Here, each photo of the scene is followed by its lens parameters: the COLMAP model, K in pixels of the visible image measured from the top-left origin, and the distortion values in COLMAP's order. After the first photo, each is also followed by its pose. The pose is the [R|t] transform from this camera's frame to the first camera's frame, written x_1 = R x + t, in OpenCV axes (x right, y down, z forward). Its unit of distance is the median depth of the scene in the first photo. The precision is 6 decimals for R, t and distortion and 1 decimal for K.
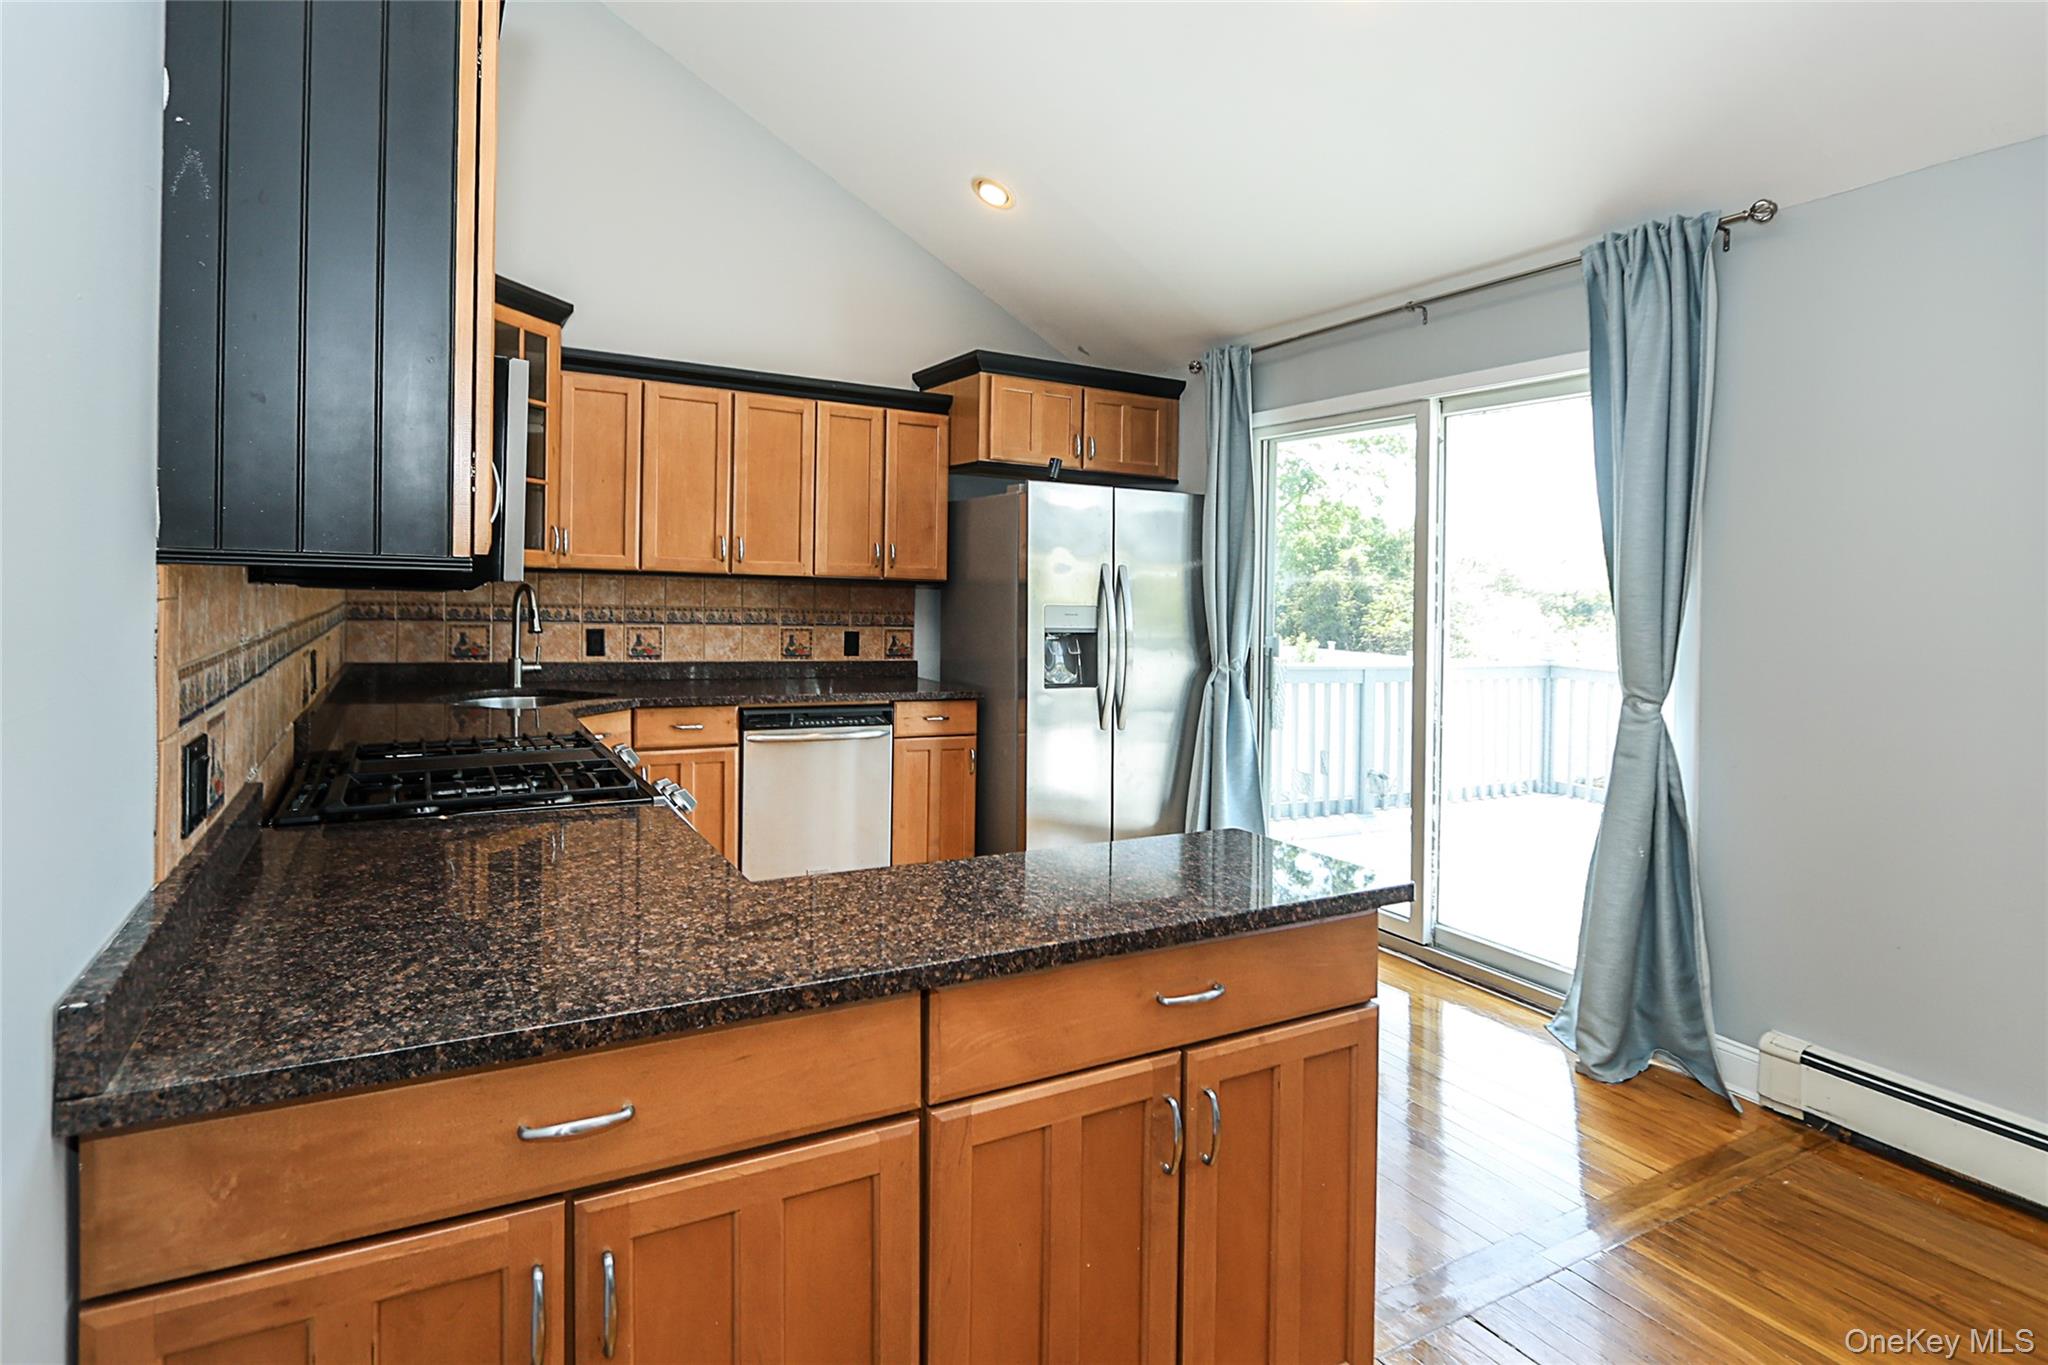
lens RADIAL K [[1011.2, 0, 1025.9], [0, 1011.2, 596.3], [0, 0, 1]] dist [-0.012750, 0.000357]
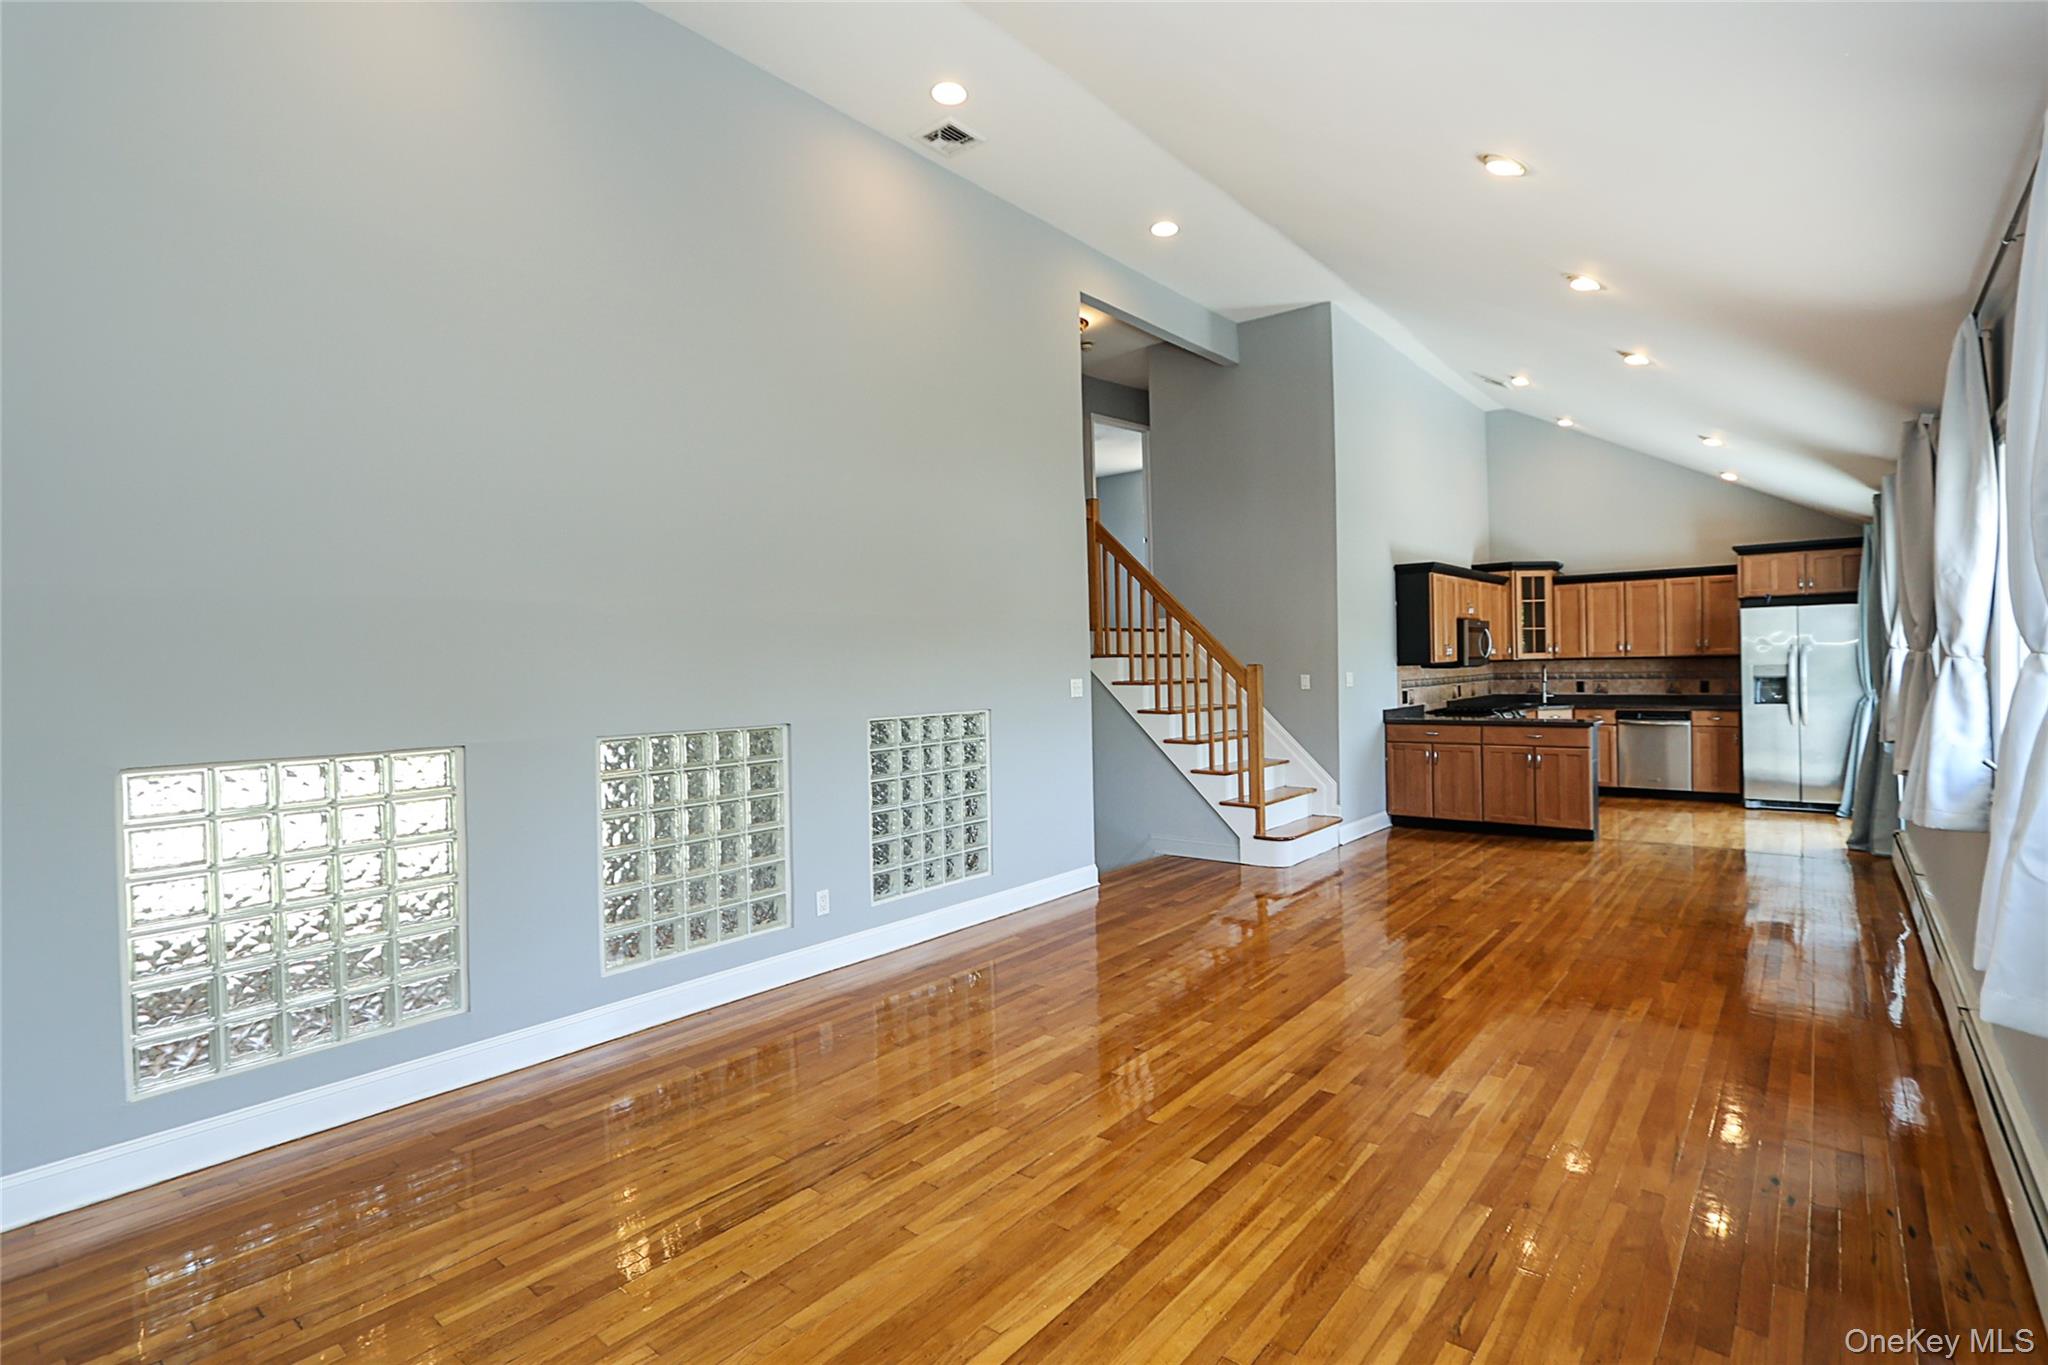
lens RADIAL K [[896.9, 0, 1065.2], [0, 896.9, 679.3], [0, 0, 1]] dist [-0.015887, 0.000116]
pose [[0.348385, -0.024373, -0.937035, 1.231195], [0.026710, 0.999514, -0.016068, 0.028871], [0.936971, -0.019430, 0.348866, -0.992952]]
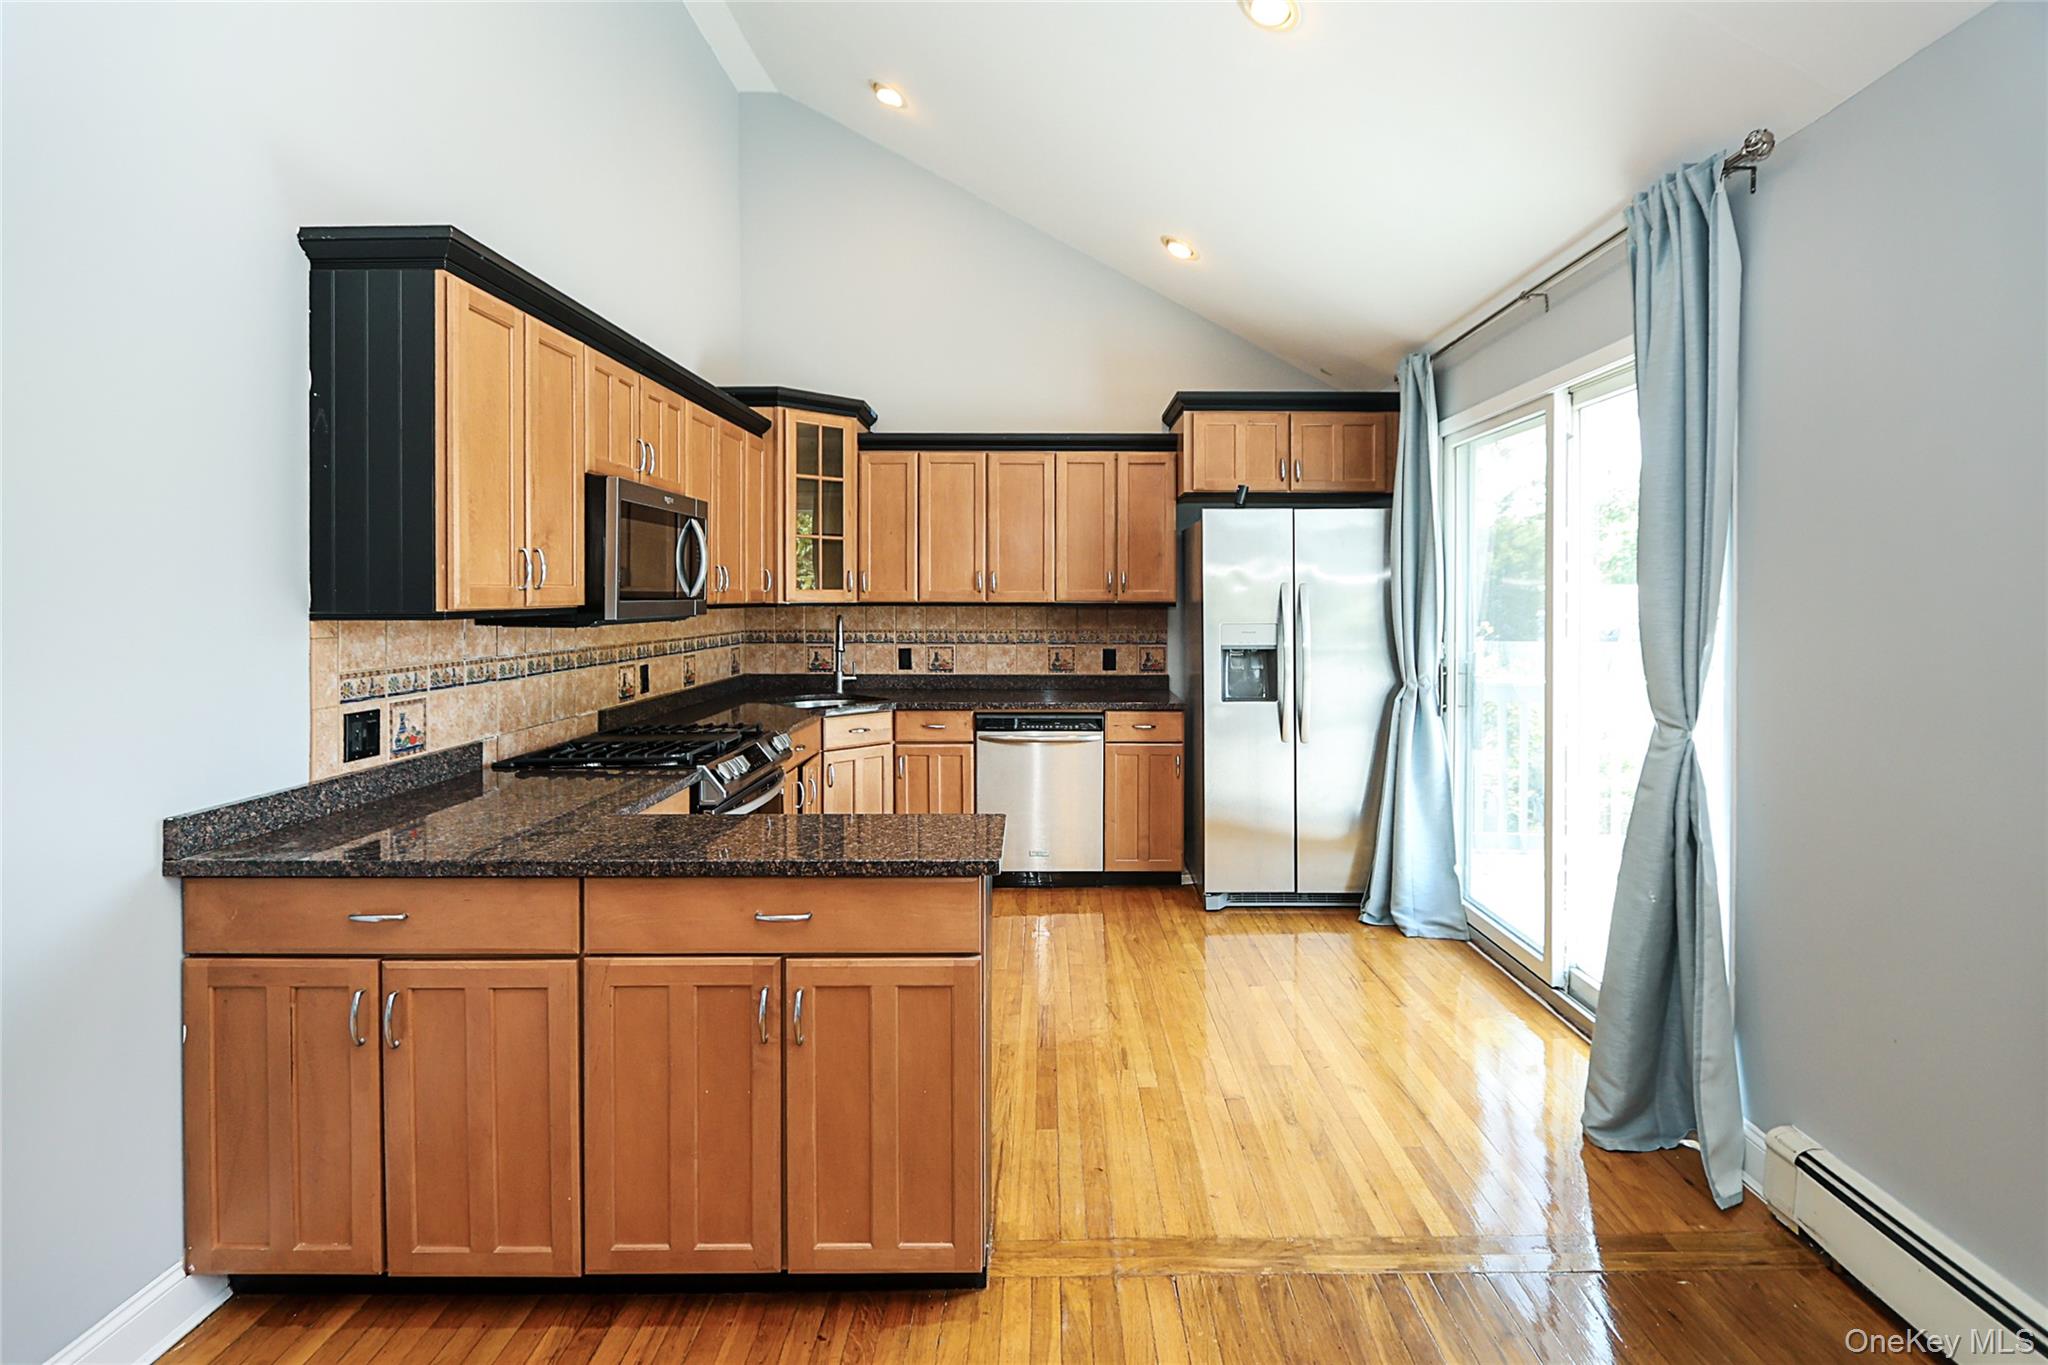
lens RADIAL K [[990.9, 0, 1079.2], [0, 990.9, 609.2], [0, 0, 1]] dist [-0.014447, -0.000079]
pose [[0.879586, -0.025143, -0.475074, 0.371014], [0.023461, 0.999680, -0.009469, -0.000222], [0.475160, -0.002817, 0.879895, 0.003442]]
